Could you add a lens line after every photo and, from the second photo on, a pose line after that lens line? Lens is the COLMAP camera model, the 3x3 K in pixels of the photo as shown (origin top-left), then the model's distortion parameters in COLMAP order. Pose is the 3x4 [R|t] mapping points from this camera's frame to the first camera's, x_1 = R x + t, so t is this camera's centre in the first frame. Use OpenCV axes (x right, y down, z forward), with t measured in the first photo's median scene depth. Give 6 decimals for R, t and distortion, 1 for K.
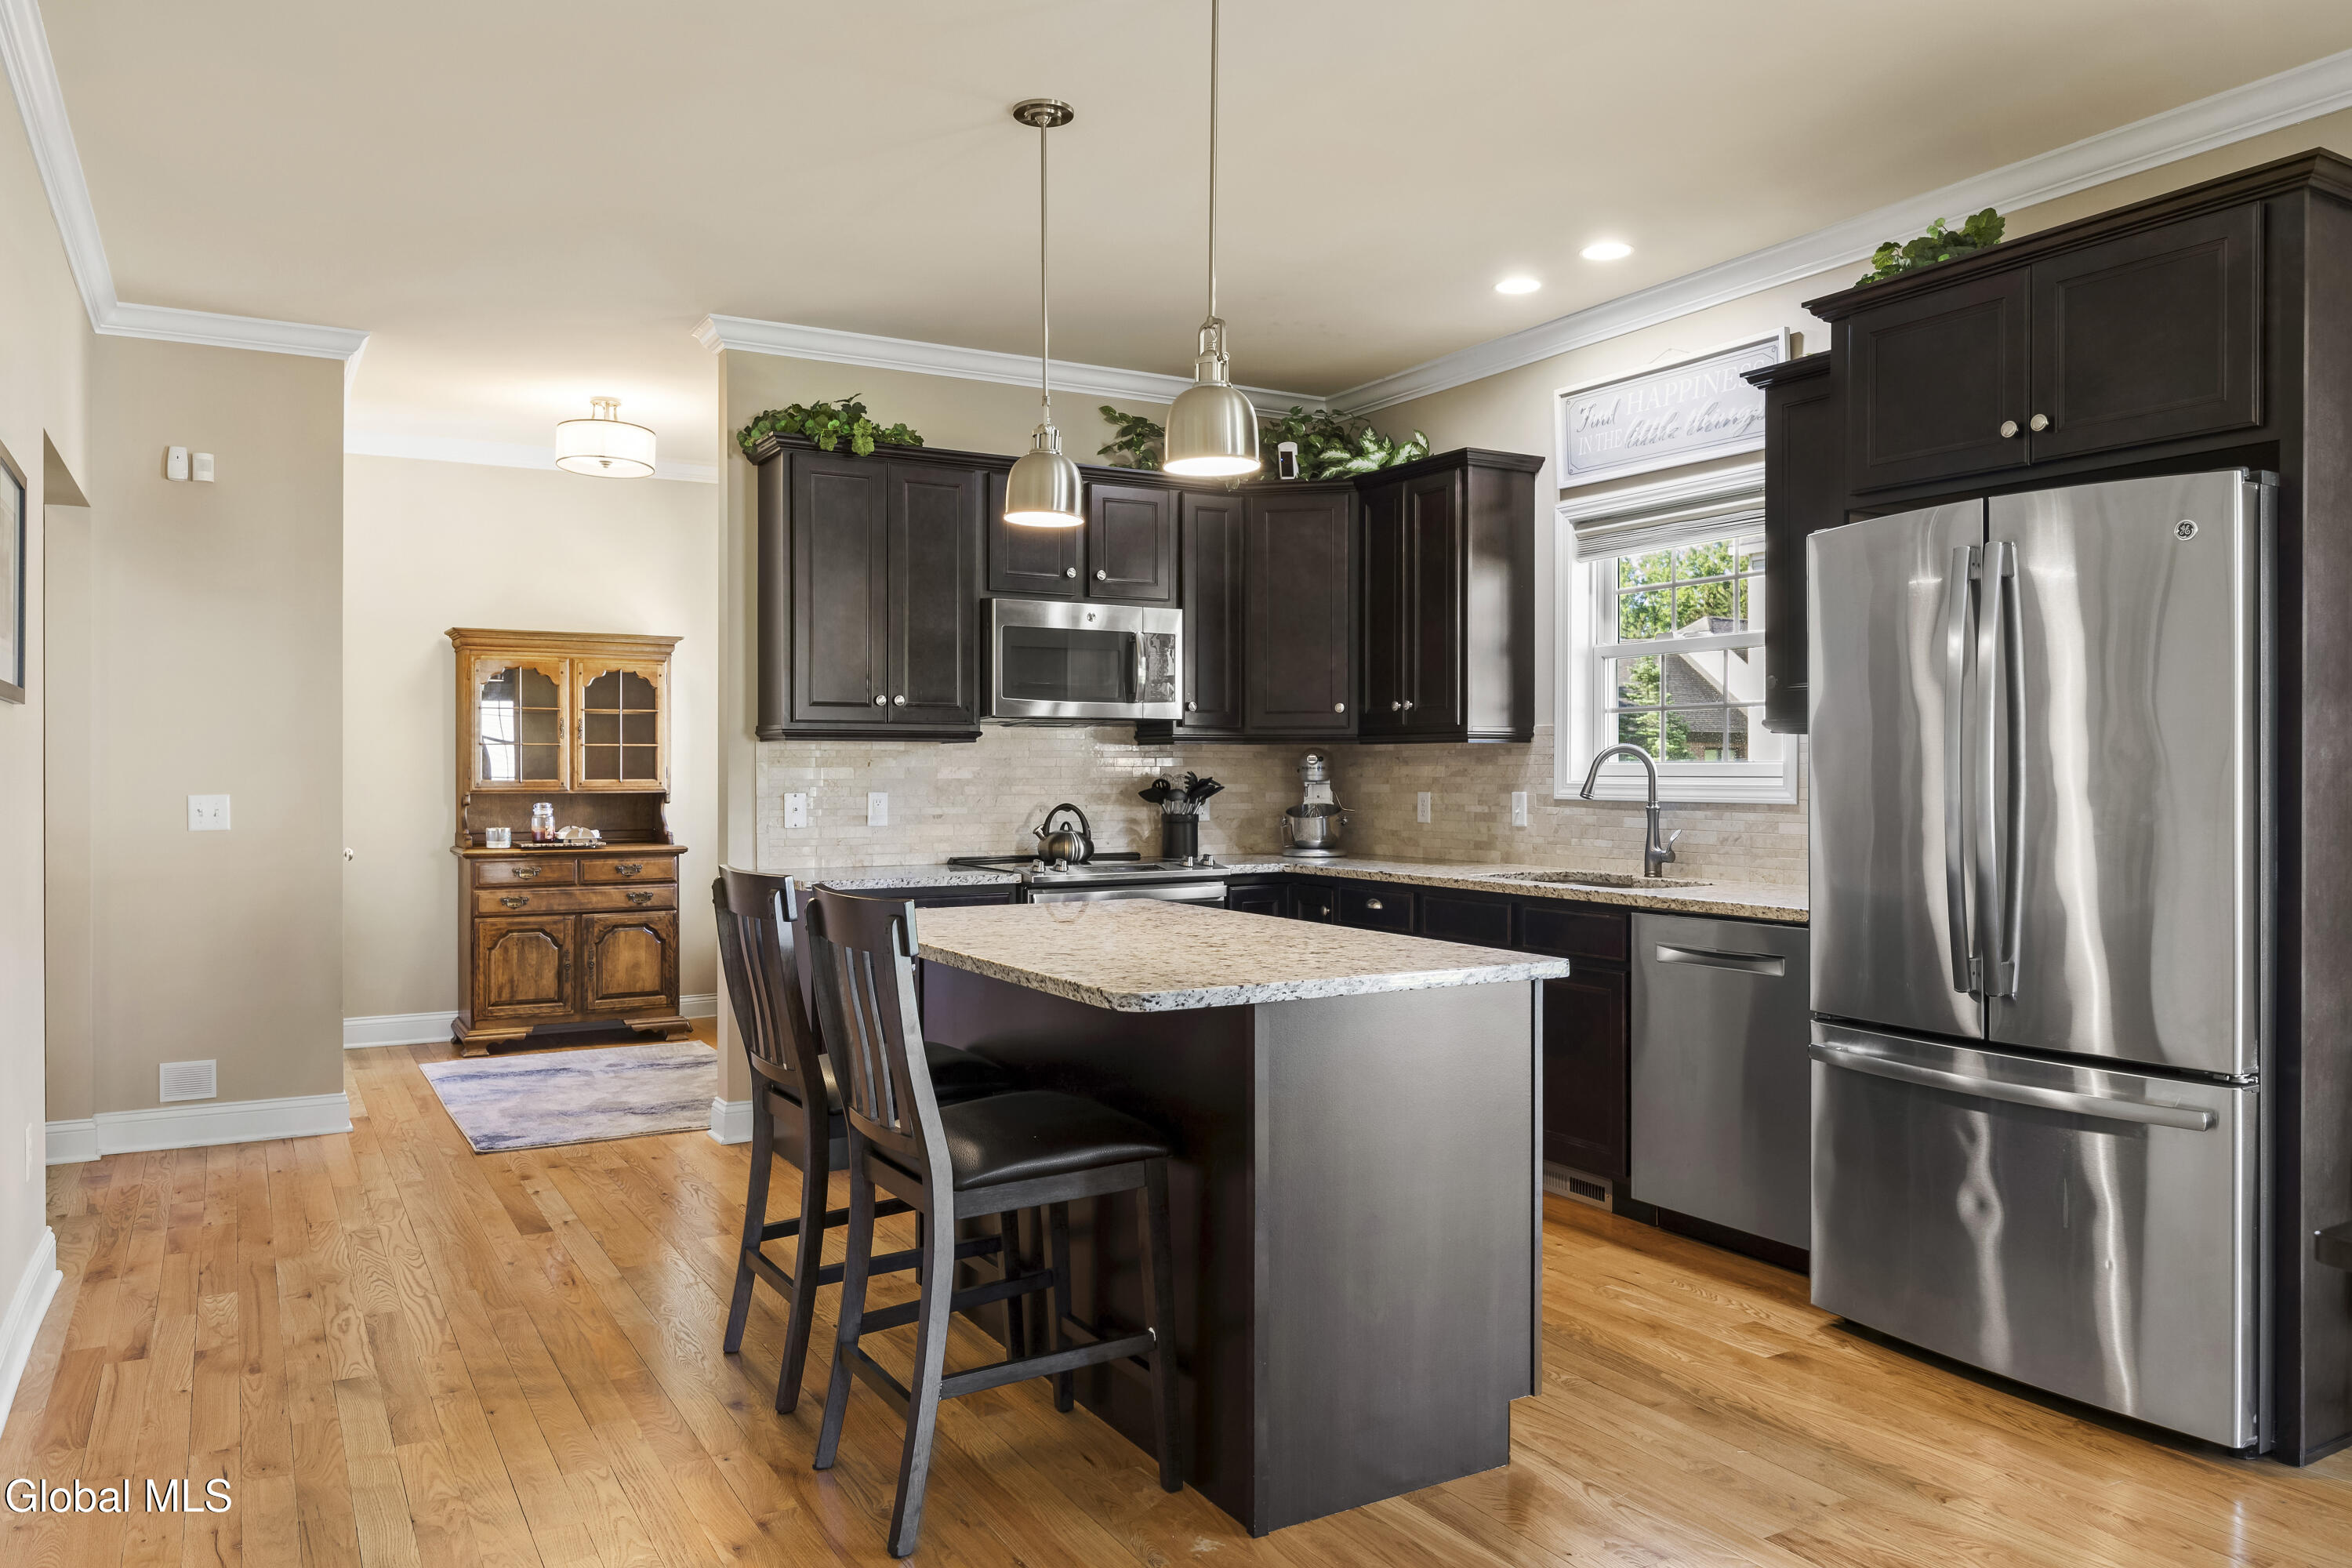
lens RADIAL K [[1659.3, 0, 1173.3], [0, 1659.3, 777.7], [0, 0, 1]] dist [-0.004311, 0.004103]
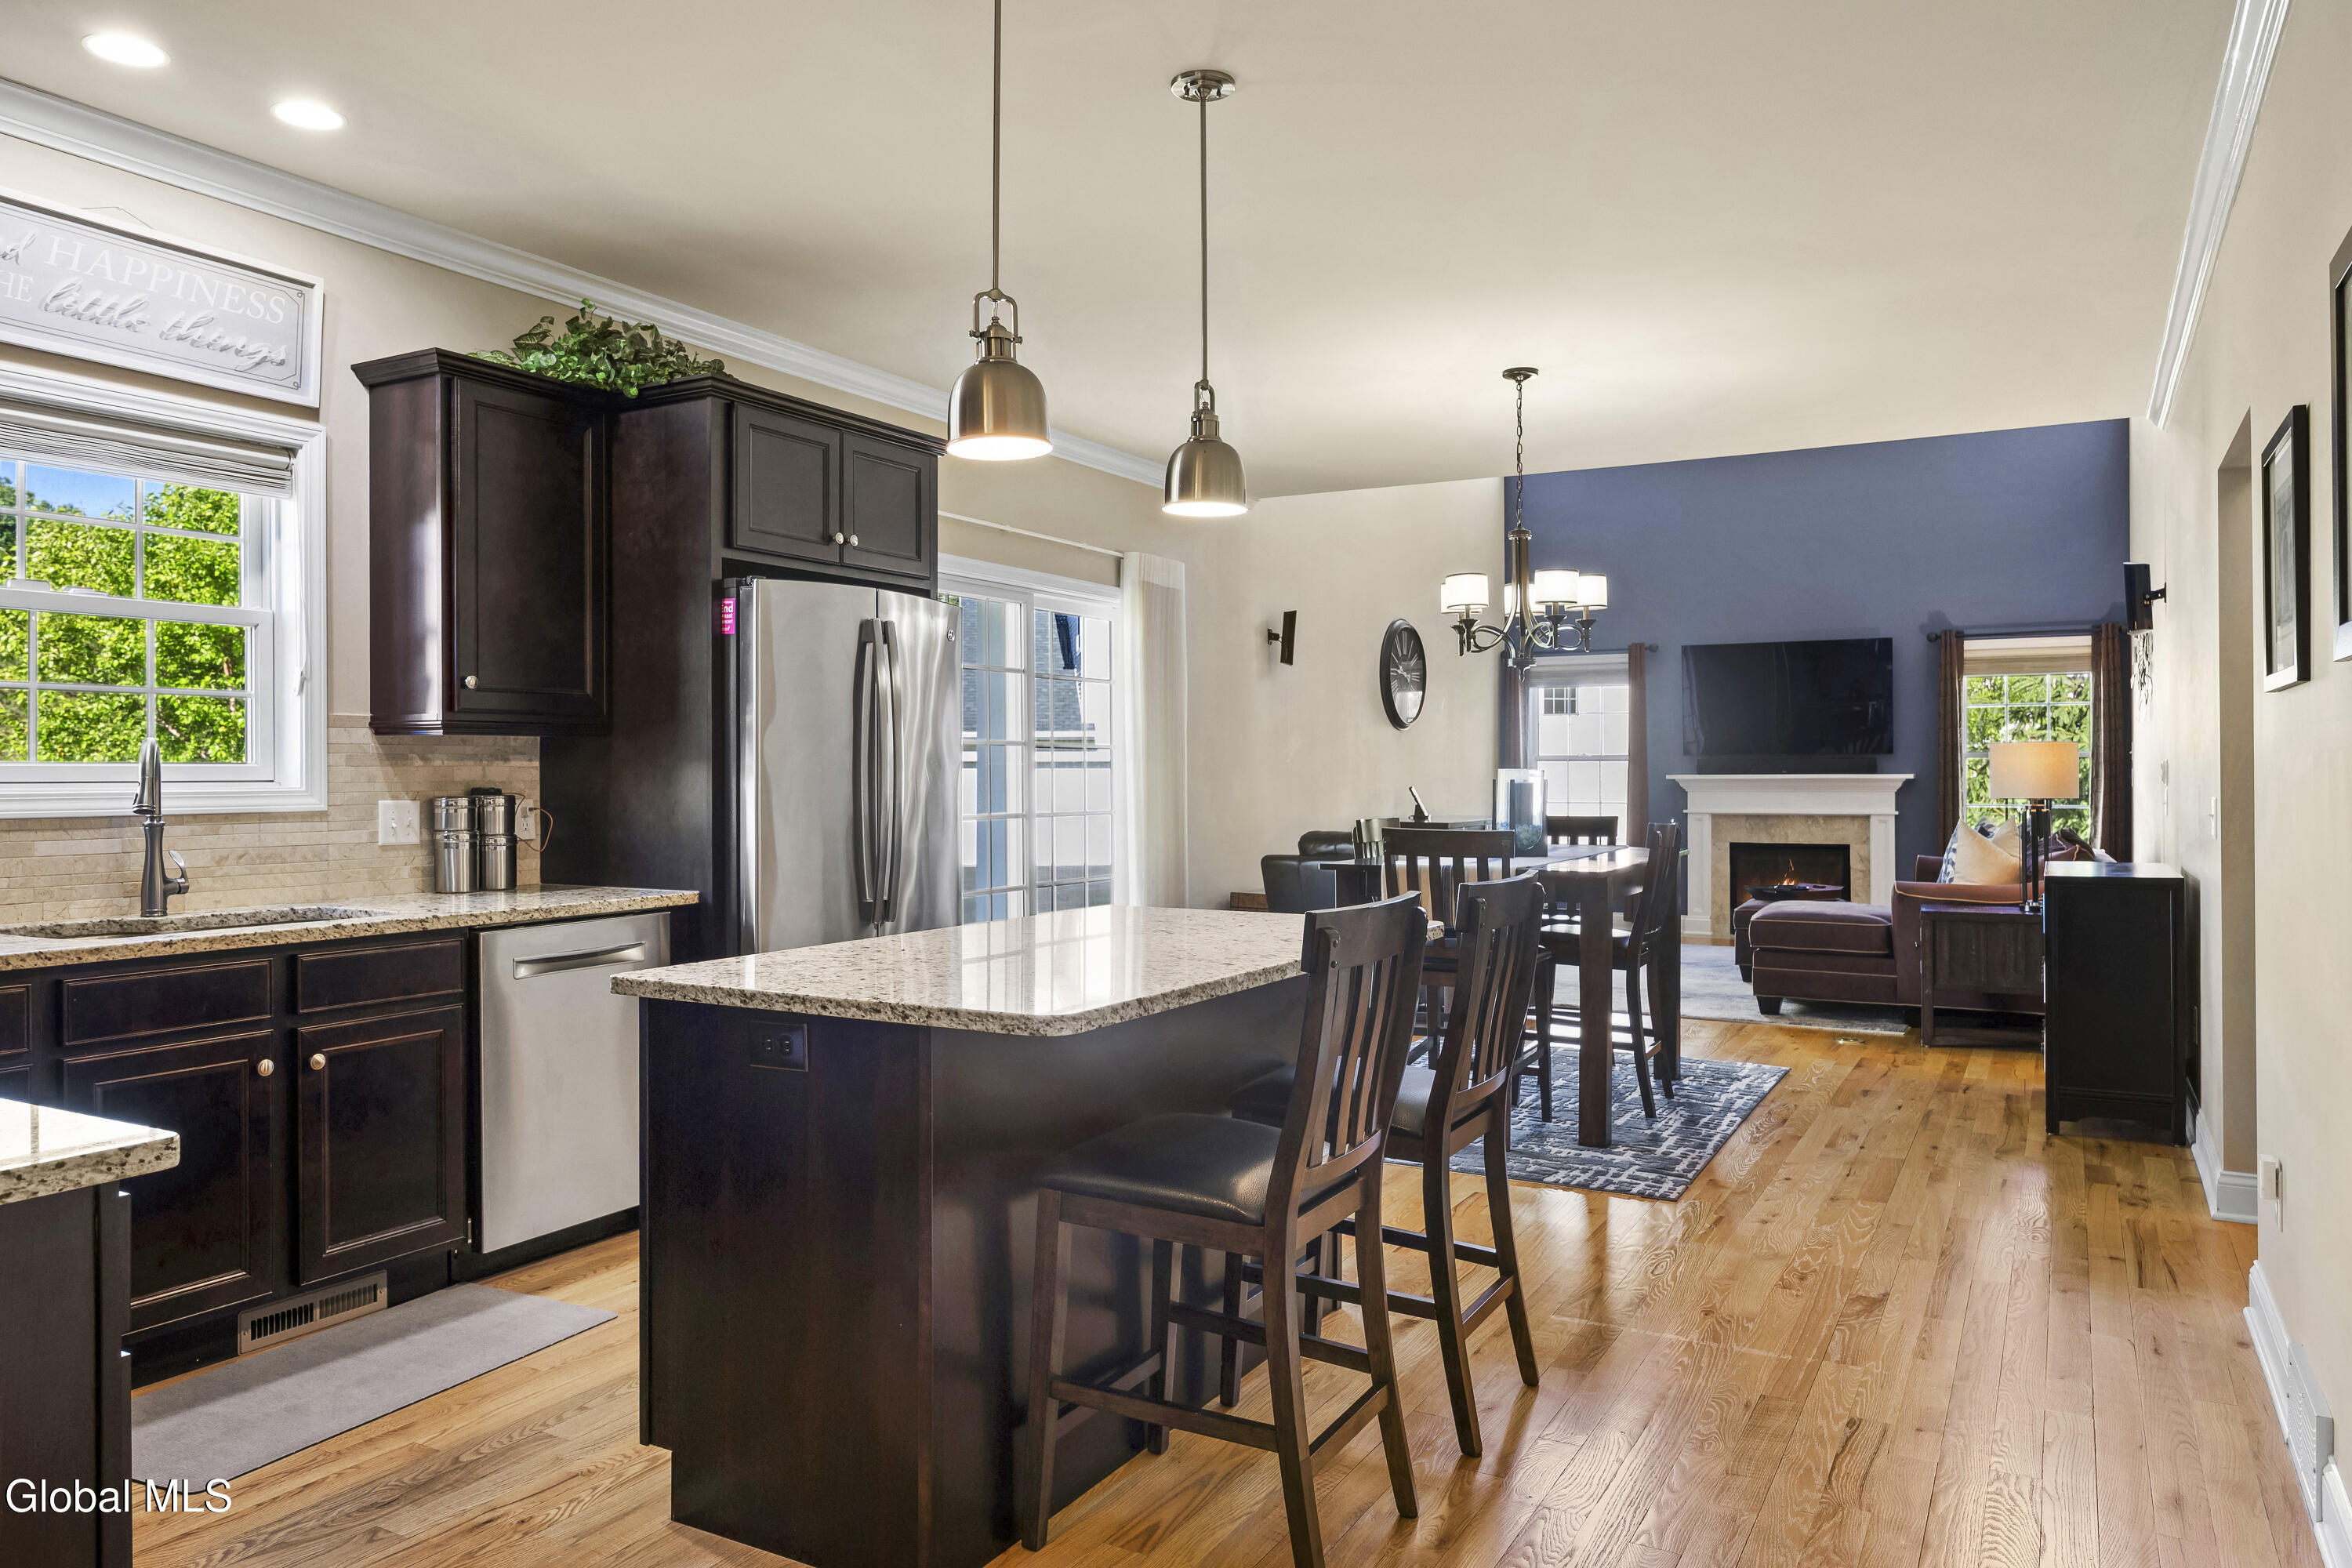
lens RADIAL K [[1572.0, 0, 1175.2], [0, 1572.0, 776.1], [0, 0, 1]] dist [-0.006685, -0.000780]
pose [[-0.515338, 0.000328, 0.856987, -0.486897], [0.006919, 0.999969, 0.003778, -0.002450], [-0.856959, 0.007877, -0.515324, 0.853149]]
